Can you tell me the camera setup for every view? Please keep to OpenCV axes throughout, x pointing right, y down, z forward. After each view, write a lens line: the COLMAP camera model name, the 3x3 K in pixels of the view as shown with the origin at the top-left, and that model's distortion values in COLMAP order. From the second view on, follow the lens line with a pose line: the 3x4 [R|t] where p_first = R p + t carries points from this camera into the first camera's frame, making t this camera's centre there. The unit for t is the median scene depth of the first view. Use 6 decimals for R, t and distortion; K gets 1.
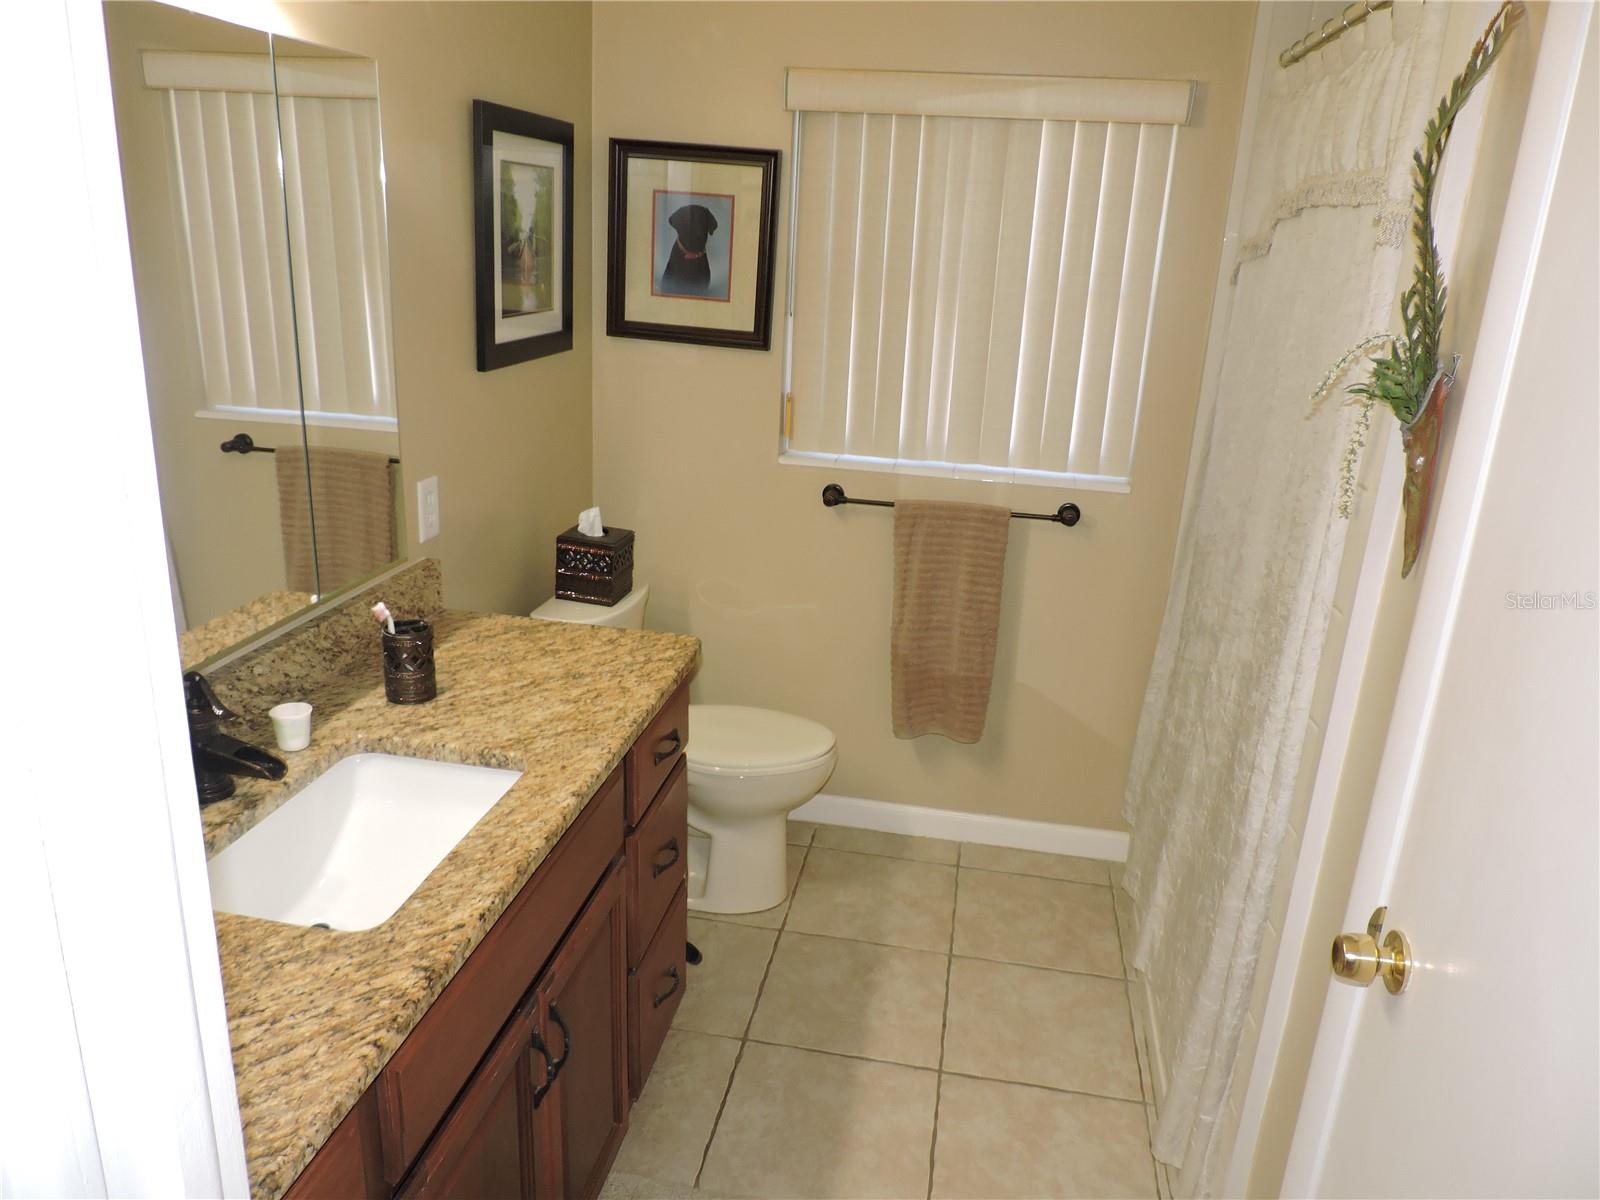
lens RADIAL K [[1136.5, 0, 807.0], [0, 1136.5, 598.9], [0, 0, 1]] dist [-0.020770, 0.003583]
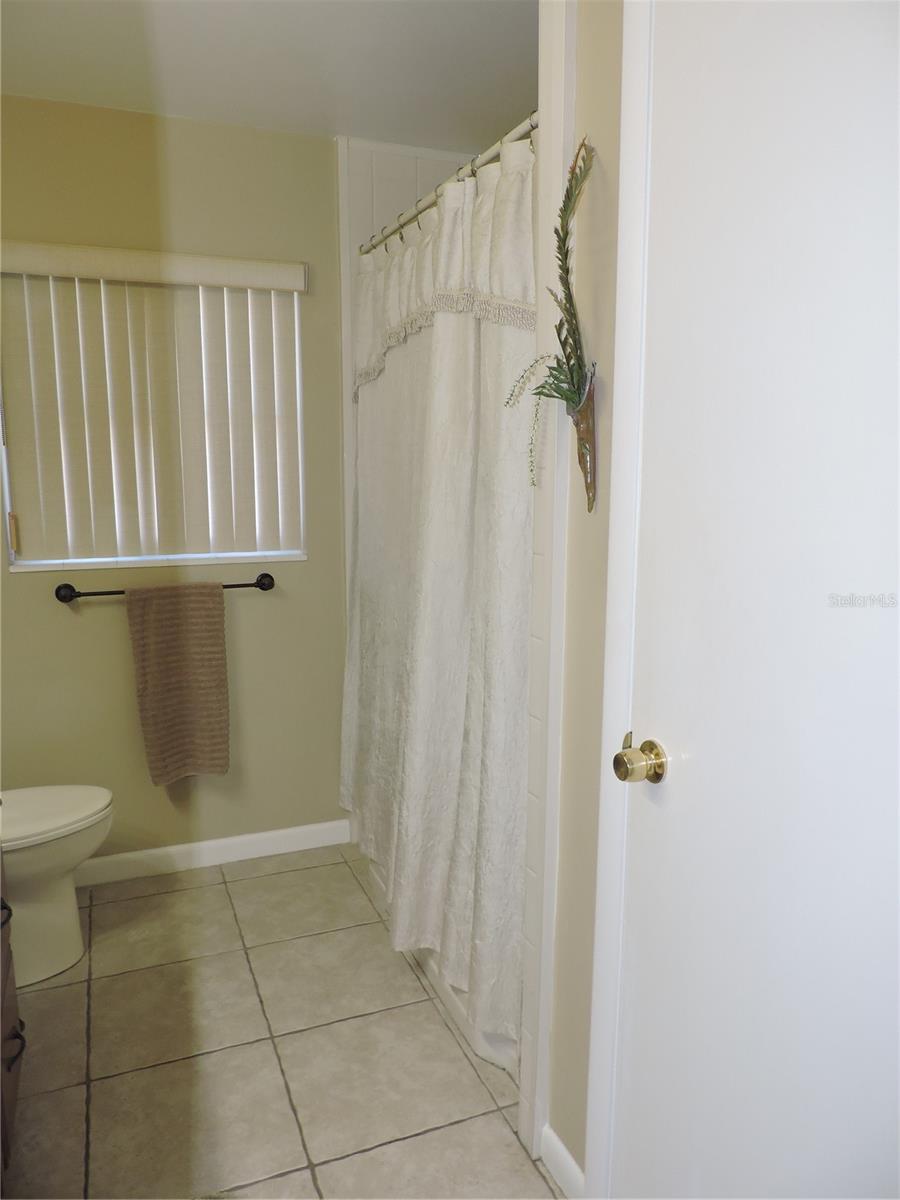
lens RADIAL K [[853.9, 0, 444.1], [0, 853.9, 597.7], [0, 0, 1]] dist [-0.007228, 0.001827]
pose [[0.851399, -0.133372, 0.507279, -0.098829], [0.198577, 0.977104, -0.076386, 0.062015], [-0.485477, 0.165769, 0.858390, 0.065533]]
